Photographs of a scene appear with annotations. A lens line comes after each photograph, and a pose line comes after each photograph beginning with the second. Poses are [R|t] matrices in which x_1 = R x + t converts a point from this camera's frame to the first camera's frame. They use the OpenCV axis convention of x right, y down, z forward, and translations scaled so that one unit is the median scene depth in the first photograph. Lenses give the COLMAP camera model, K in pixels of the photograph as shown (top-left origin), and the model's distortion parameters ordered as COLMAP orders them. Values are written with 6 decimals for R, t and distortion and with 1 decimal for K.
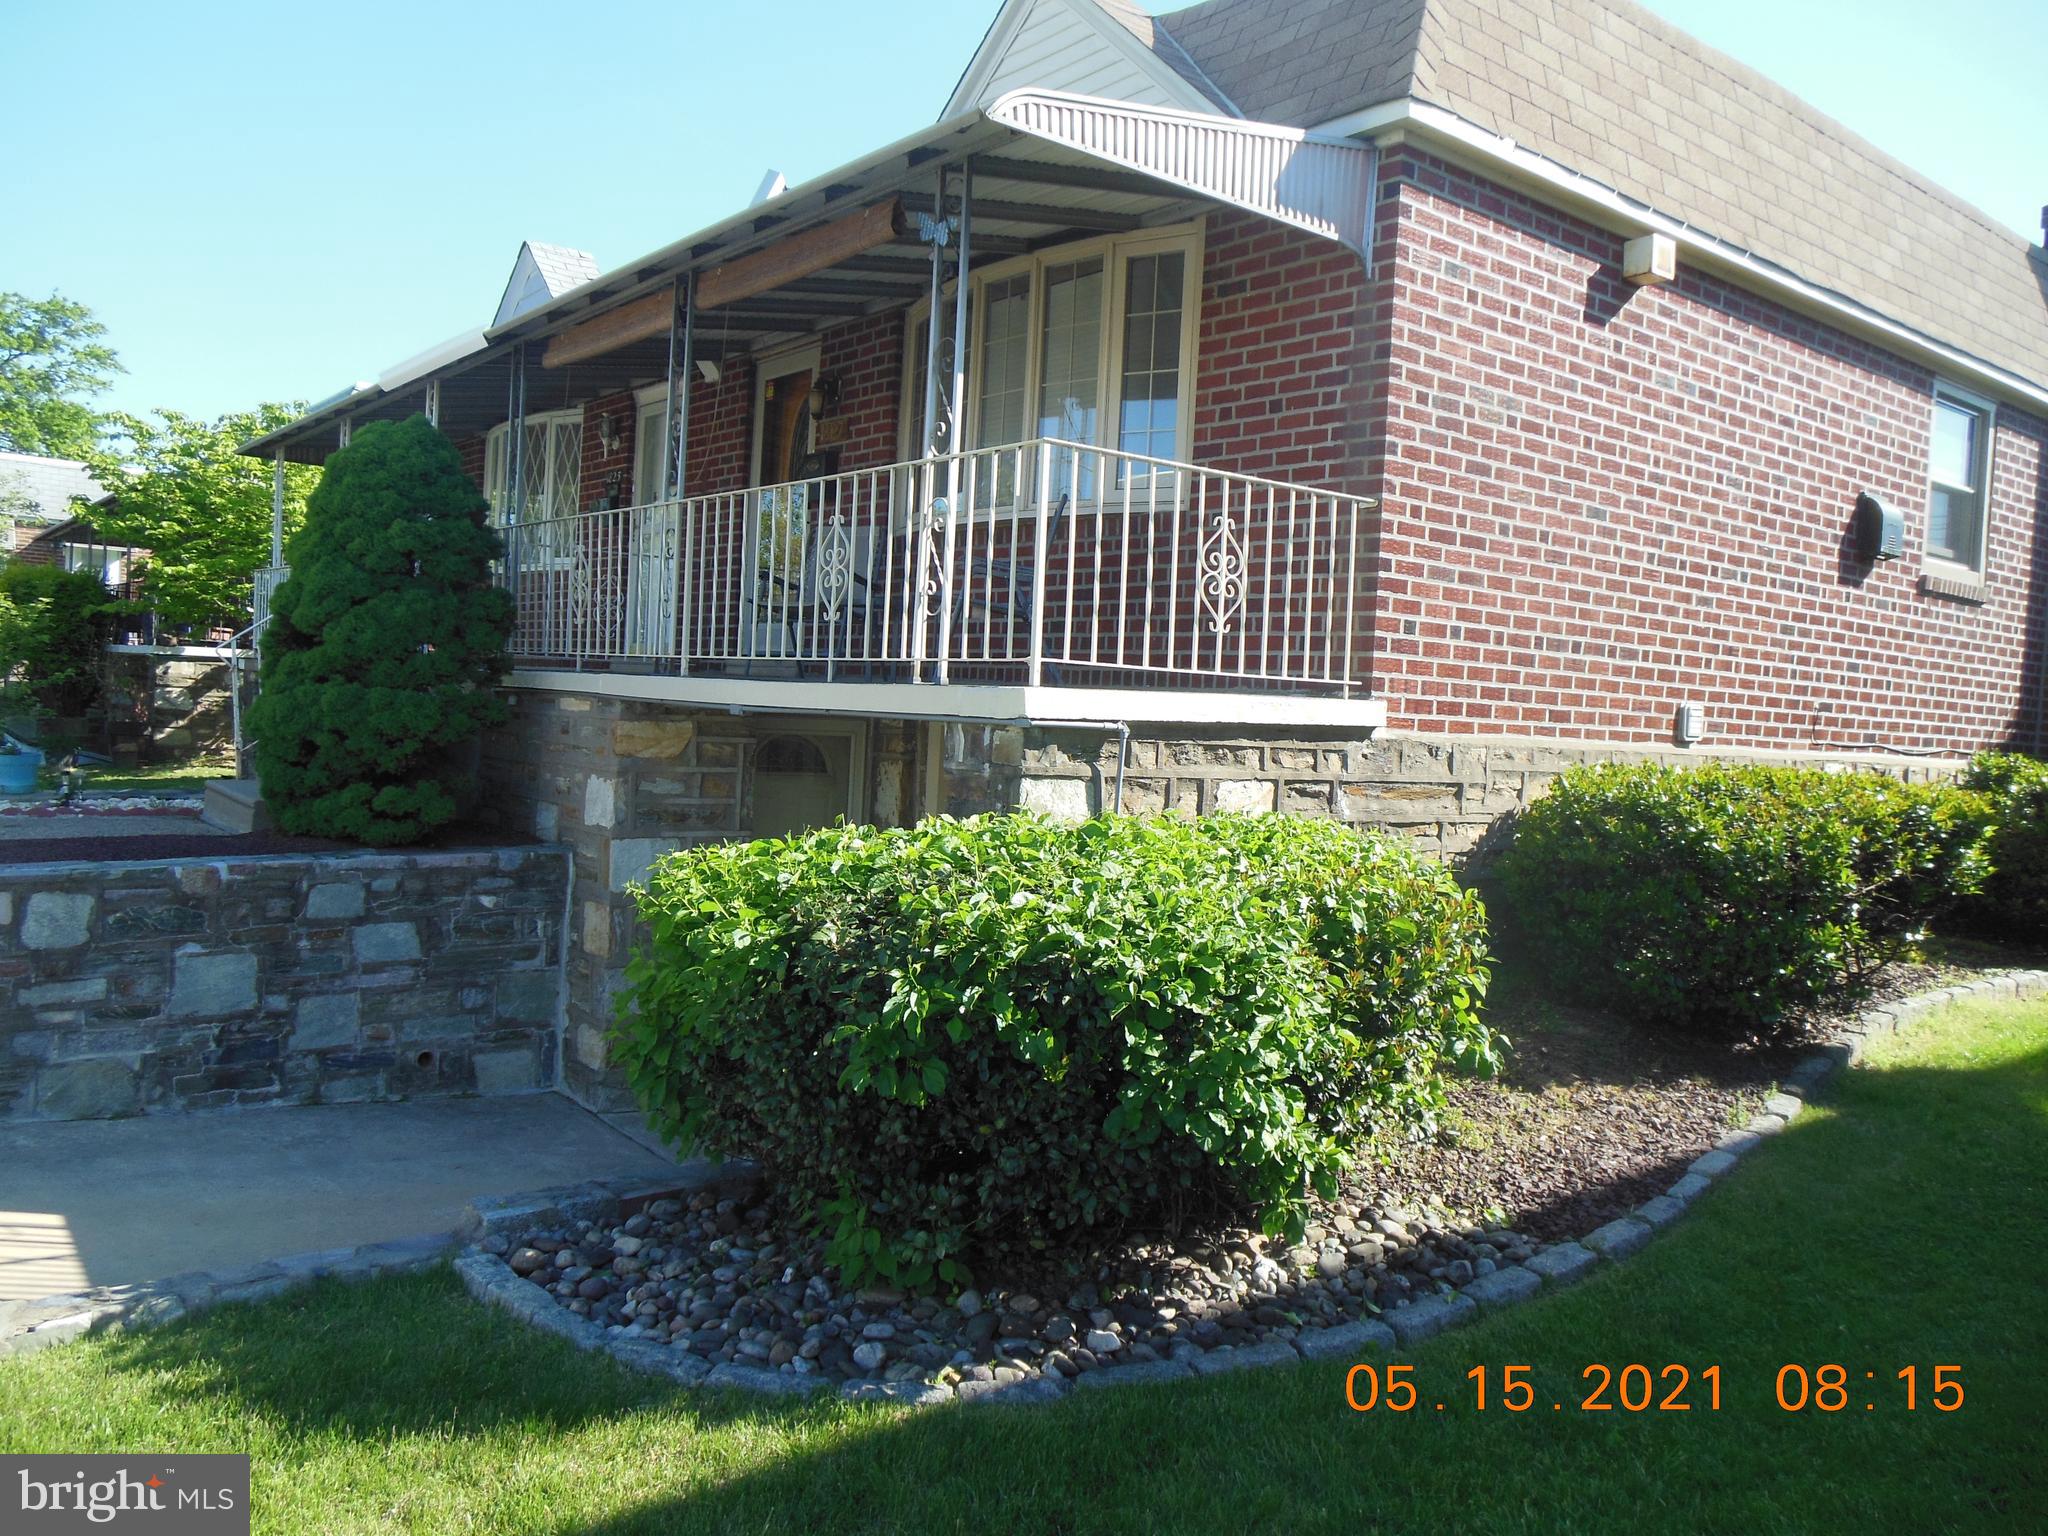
lens RADIAL K [[1549.7, 0, 1028.4], [0, 1549.7, 766.5], [0, 0, 1]] dist [-0.088031, 0.149762]
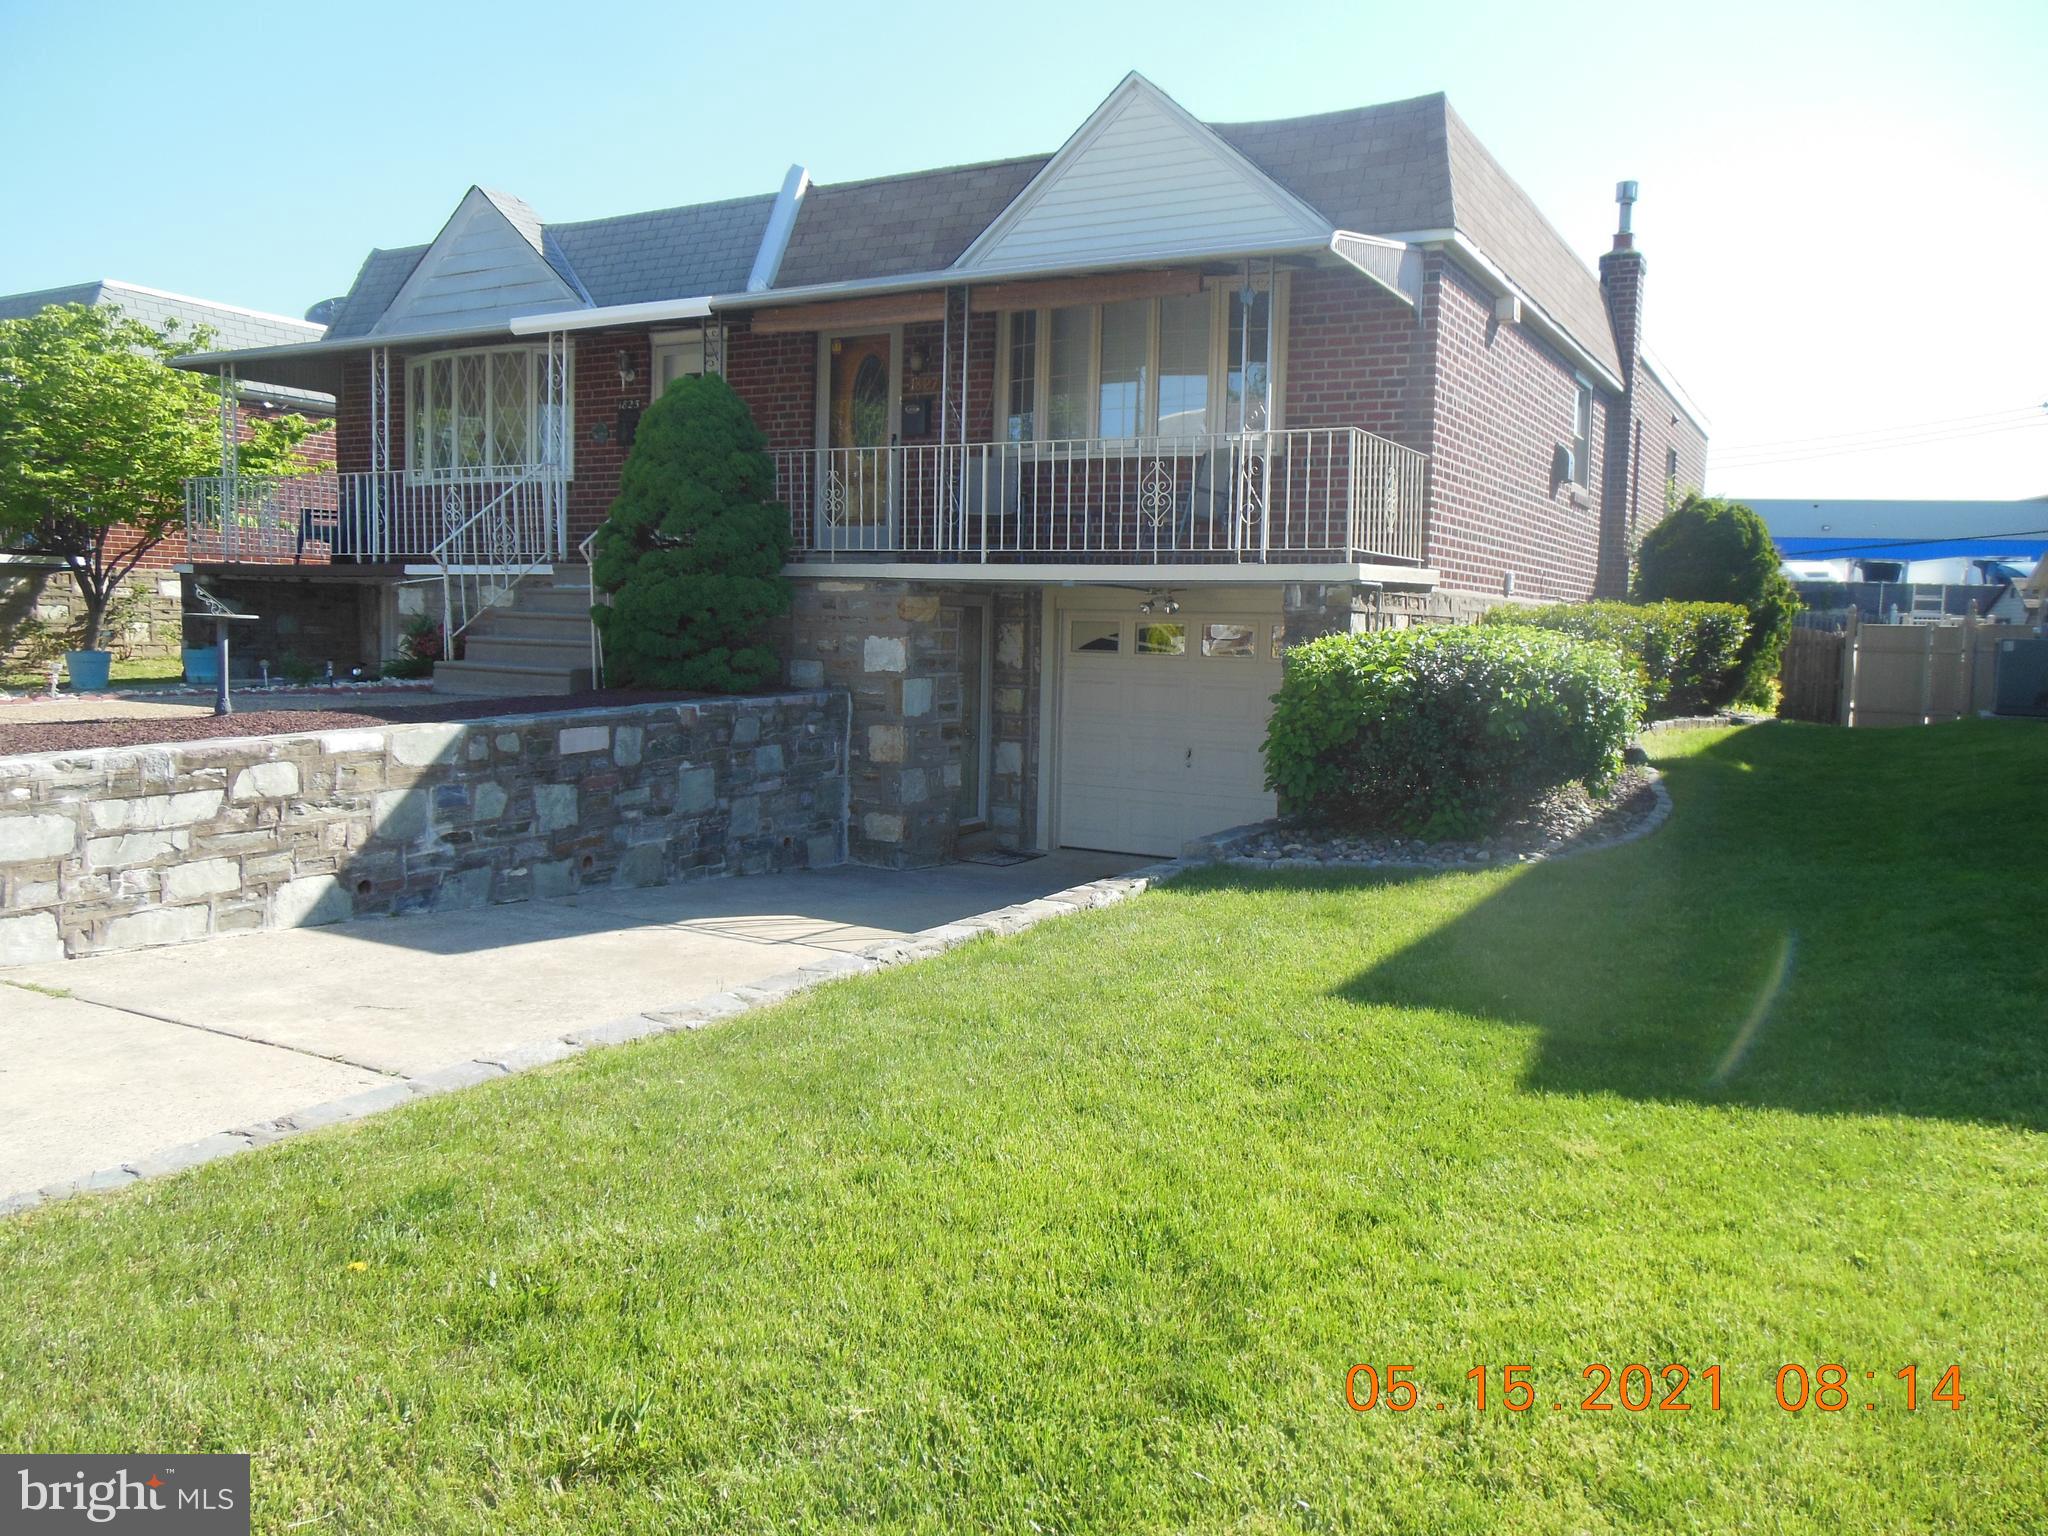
lens RADIAL K [[1549.7, 0, 1028.4], [0, 1549.7, 766.5], [0, 0, 1]] dist [-0.088031, 0.149762]
pose [[0.926116, -0.065985, 0.371422, -0.924220], [0.040210, 0.996241, 0.076727, 0.029069], [-0.375089, -0.056124, 0.925288, -0.501529]]
